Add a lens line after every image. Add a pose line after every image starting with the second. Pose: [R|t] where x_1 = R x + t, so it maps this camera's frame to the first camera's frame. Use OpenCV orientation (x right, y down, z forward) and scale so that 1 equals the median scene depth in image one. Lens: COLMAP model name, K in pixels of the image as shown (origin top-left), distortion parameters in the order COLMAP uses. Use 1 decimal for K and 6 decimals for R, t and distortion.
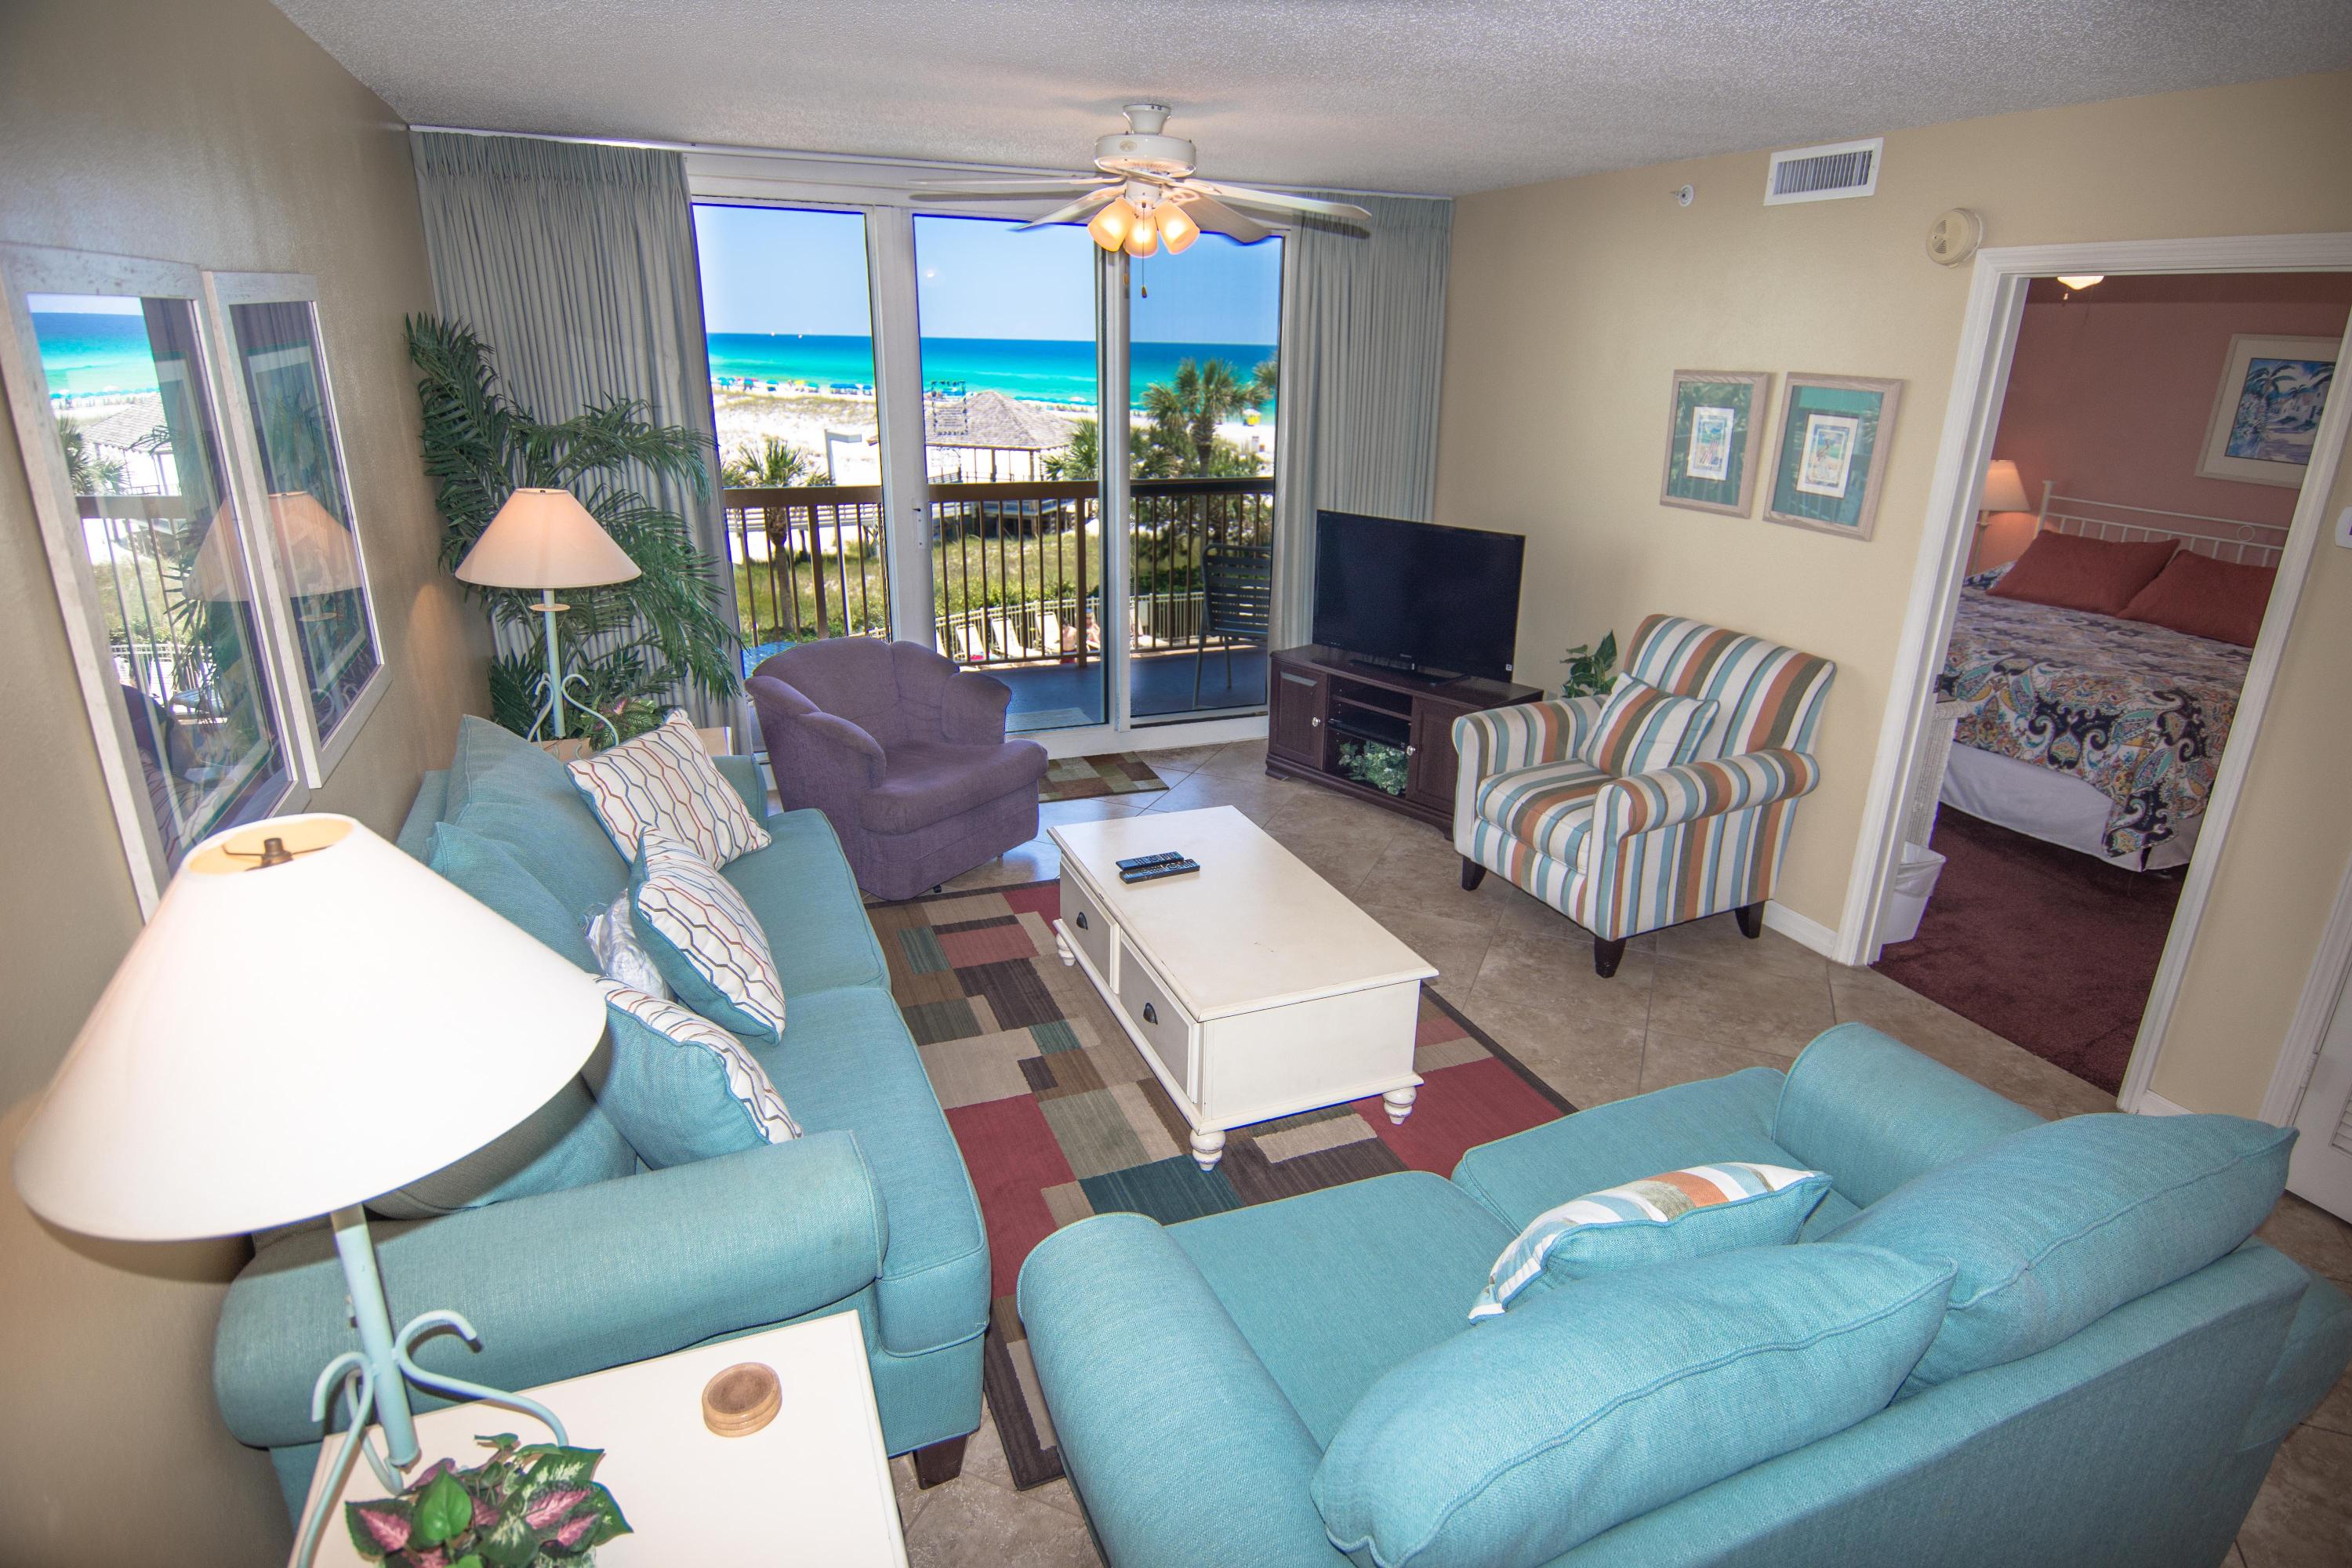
lens RADIAL K [[1245.3, 0, 1204.1], [0, 1245.3, 781.5], [0, 0, 1]] dist [0.003817, -0.019339]
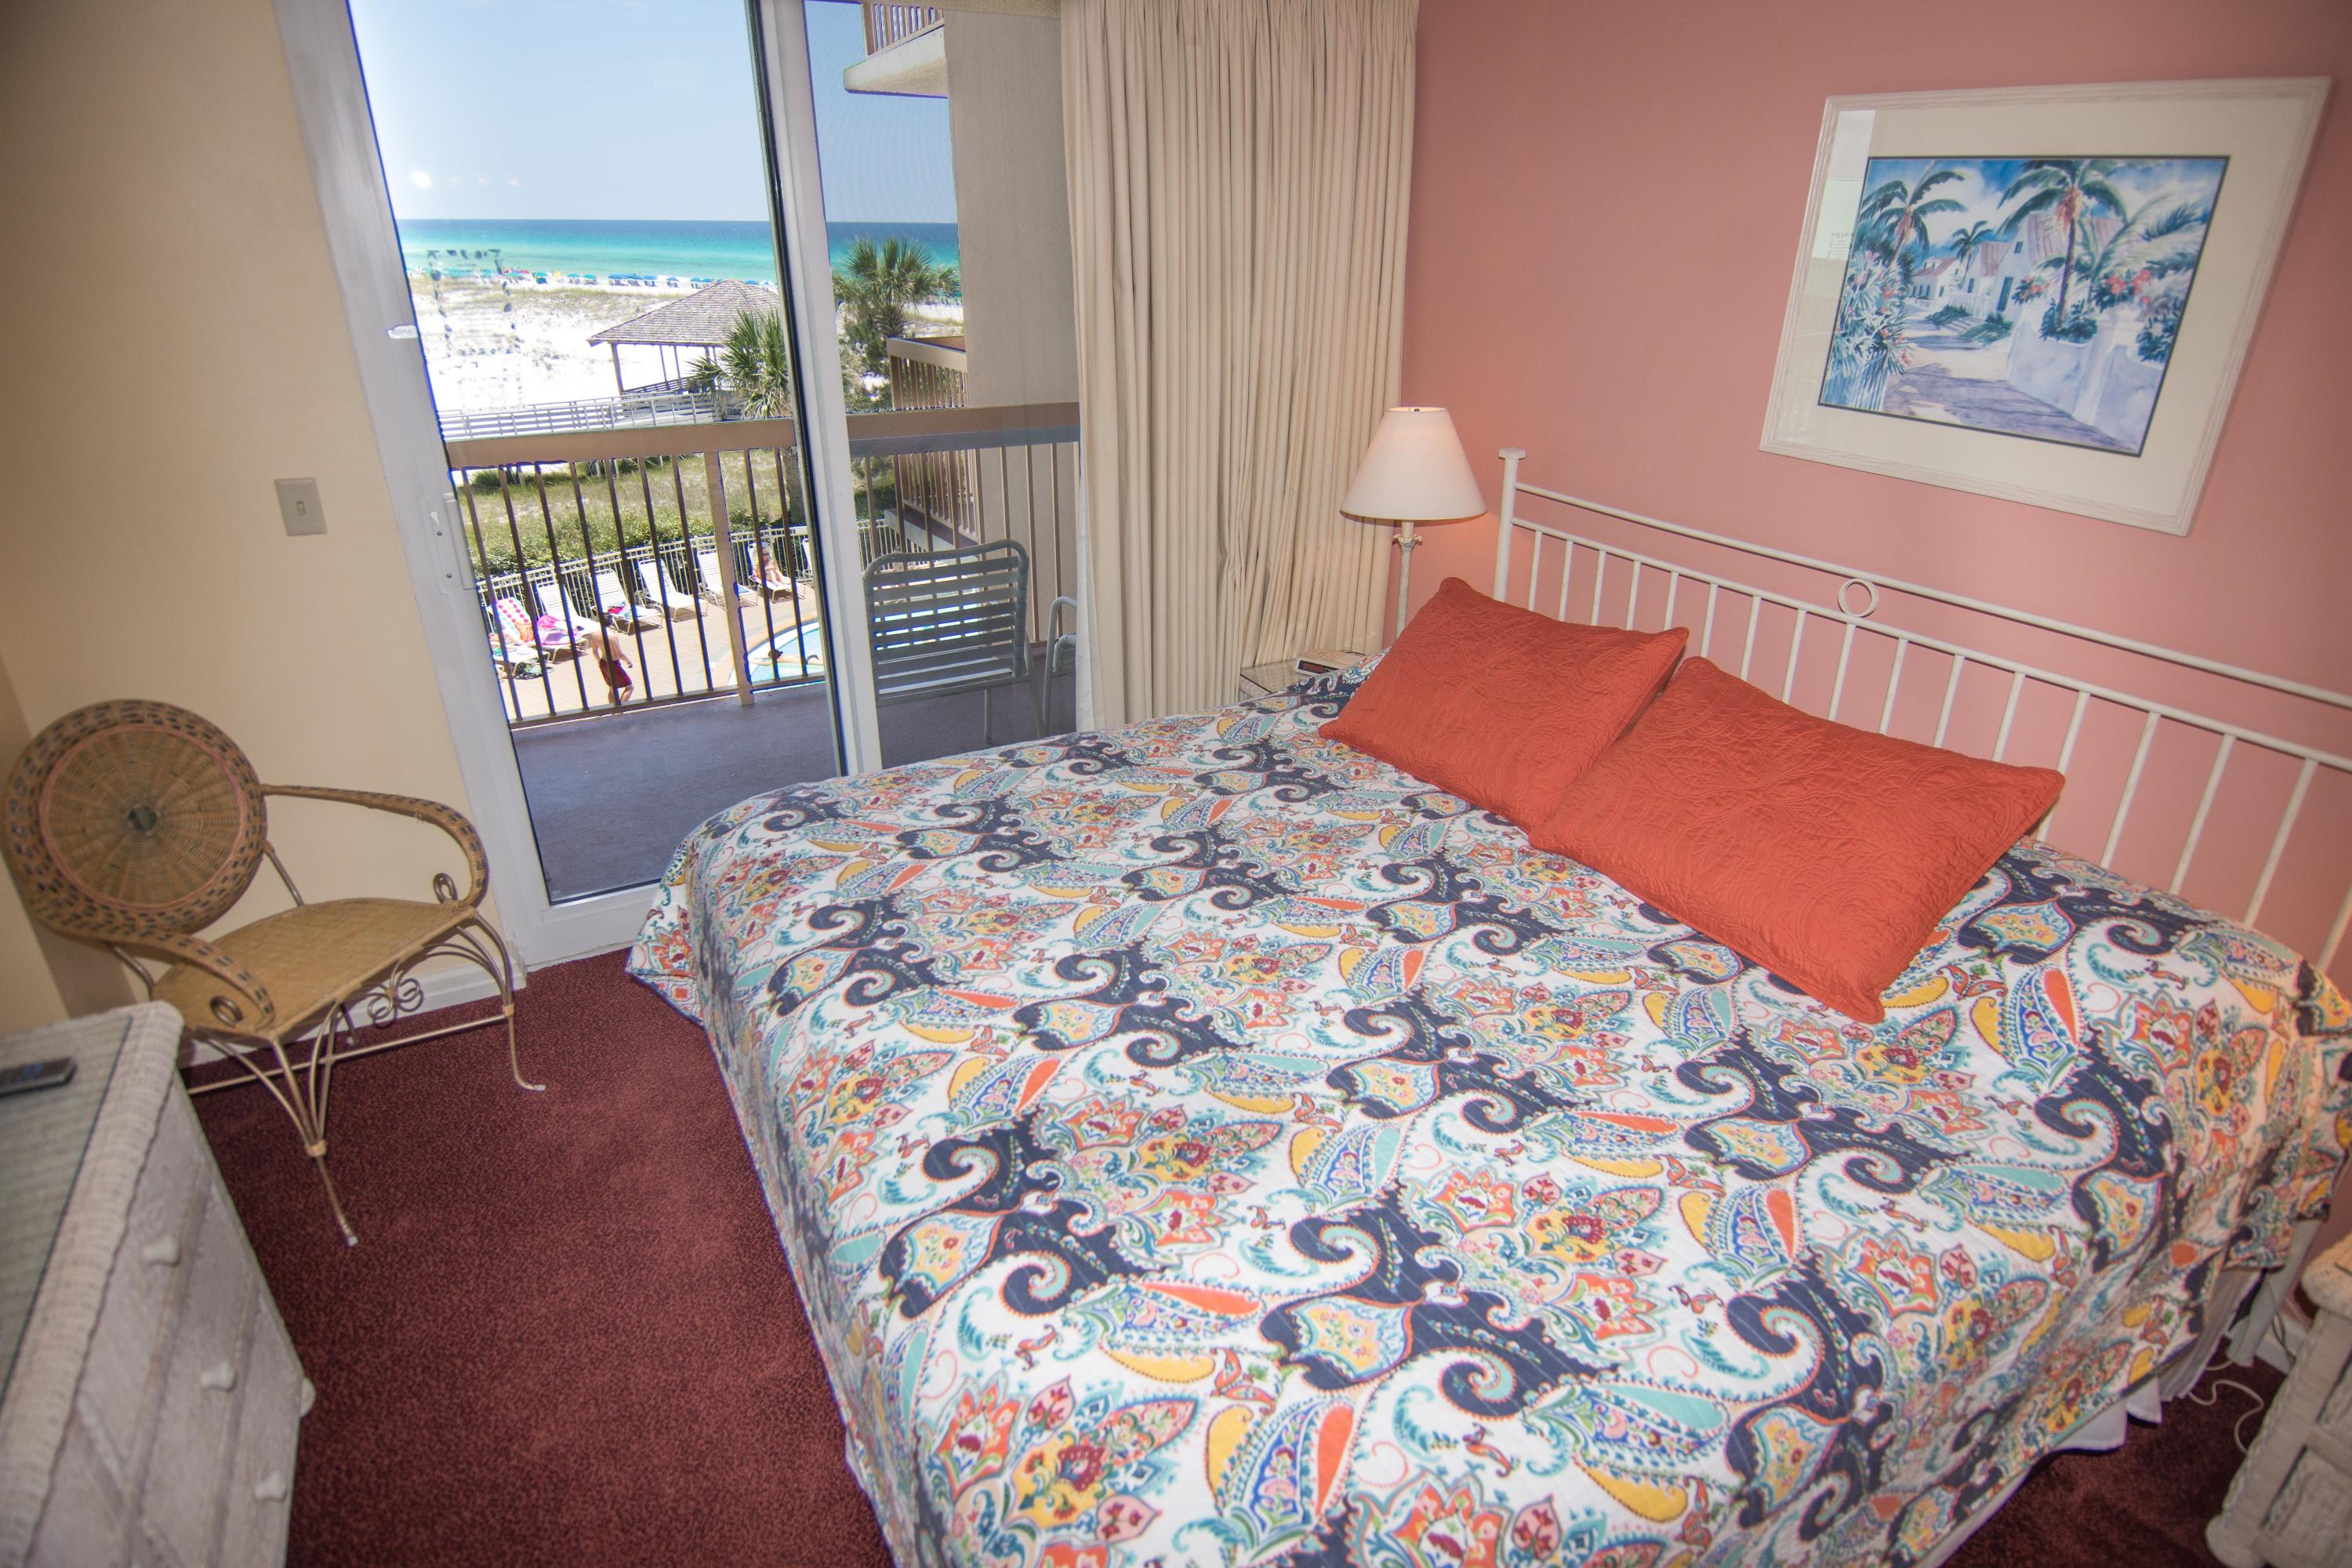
lens RADIAL K [[1245.3, 0, 1204.1], [0, 1245.3, 781.5], [0, 0, 1]] dist [0.003817, -0.019339]
pose [[0.992990, -0.059711, 0.102003, 0.779689], [0.050900, 0.994916, 0.086897, -0.251696], [-0.106673, -0.081096, 0.990981, 0.812919]]
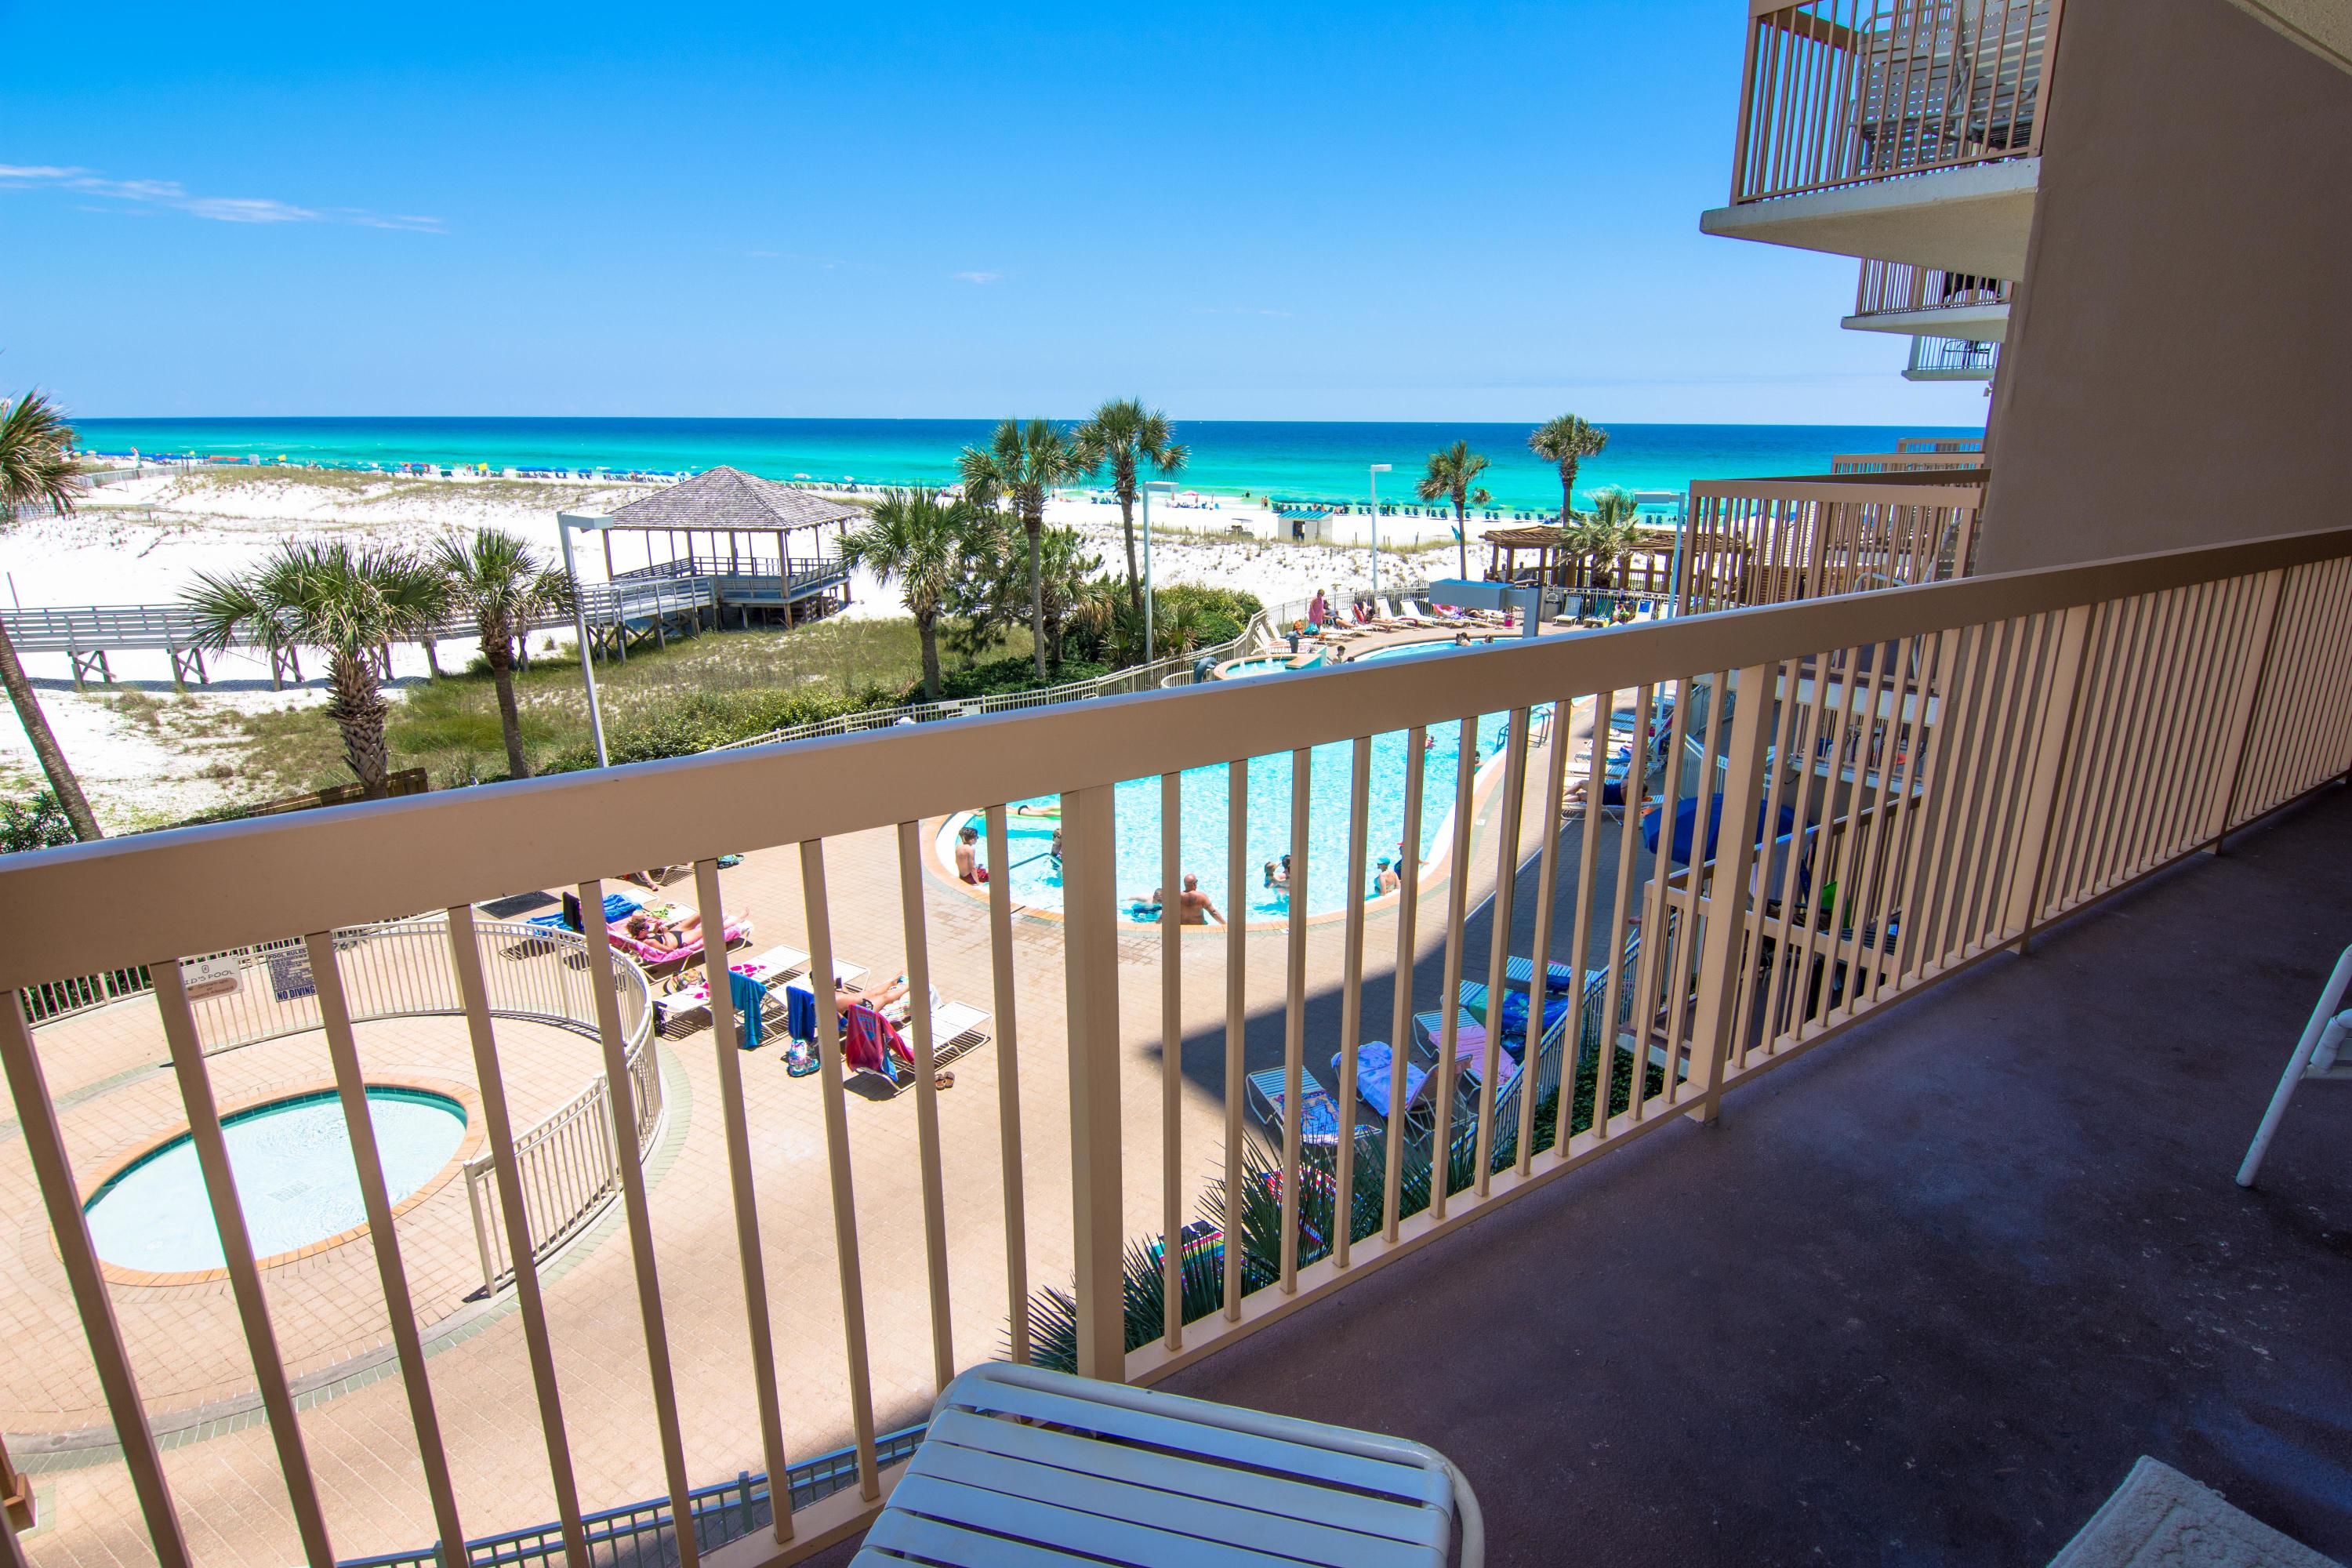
lens RADIAL K [[1245.3, 0, 1204.1], [0, 1245.3, 781.5], [0, 0, 1]] dist [0.003817, -0.019339]
pose [[0.976255, -0.074823, 0.203291, -0.530566], [0.085604, 0.995323, -0.044756, -0.322681], [-0.198992, 0.061096, 0.978095, 1.178448]]
